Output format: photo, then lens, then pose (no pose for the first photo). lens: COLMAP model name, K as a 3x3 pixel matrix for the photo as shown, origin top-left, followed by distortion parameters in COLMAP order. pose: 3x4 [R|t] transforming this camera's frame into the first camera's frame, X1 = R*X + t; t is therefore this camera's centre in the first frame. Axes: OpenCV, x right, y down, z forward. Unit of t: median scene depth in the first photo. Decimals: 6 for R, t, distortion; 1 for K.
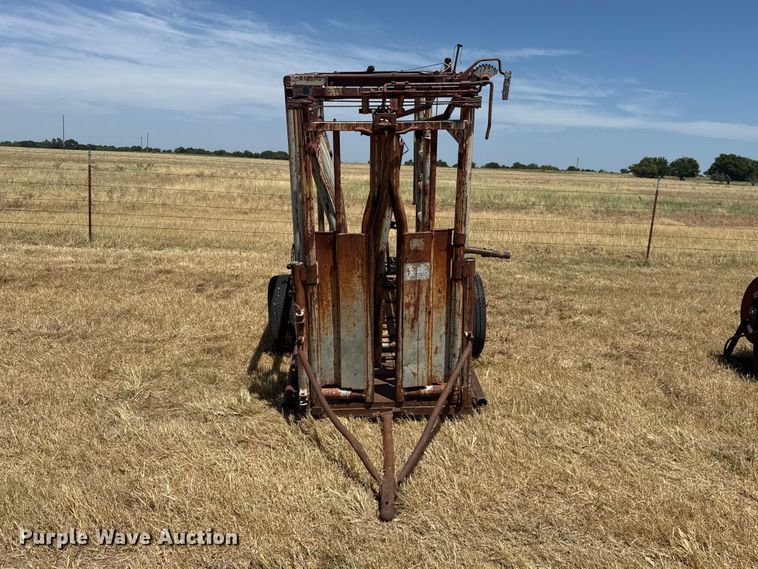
lens RADIAL K [[600.9, 0, 380.8], [0, 600.9, 281.0], [0, 0, 1]] dist [0.136337, -0.219763]
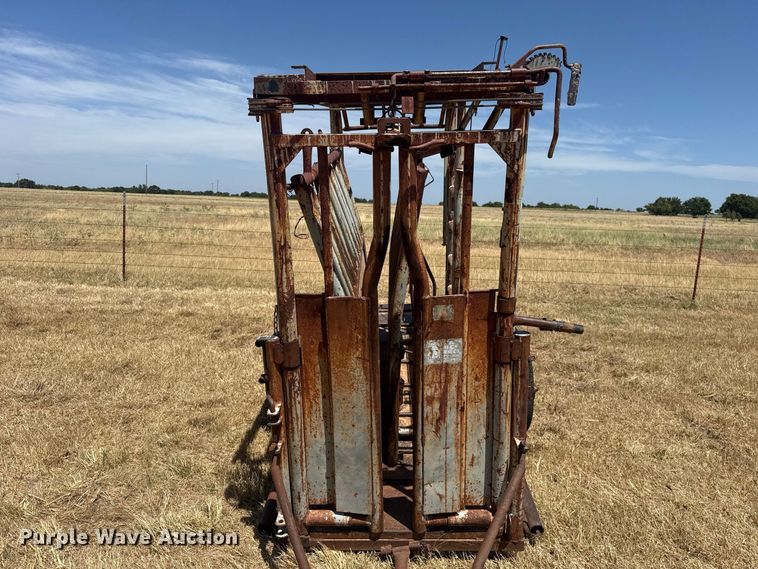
lens RADIAL K [[531.1, 0, 381.8], [0, 531.1, 281.6], [0, 0, 1]] dist [0.098986, -0.135466]
pose [[0.997676, 0.004623, -0.067984, 0.017446], [-0.007861, 0.998844, -0.047432, -0.037284], [0.067686, 0.047856, 0.996558, 0.219134]]
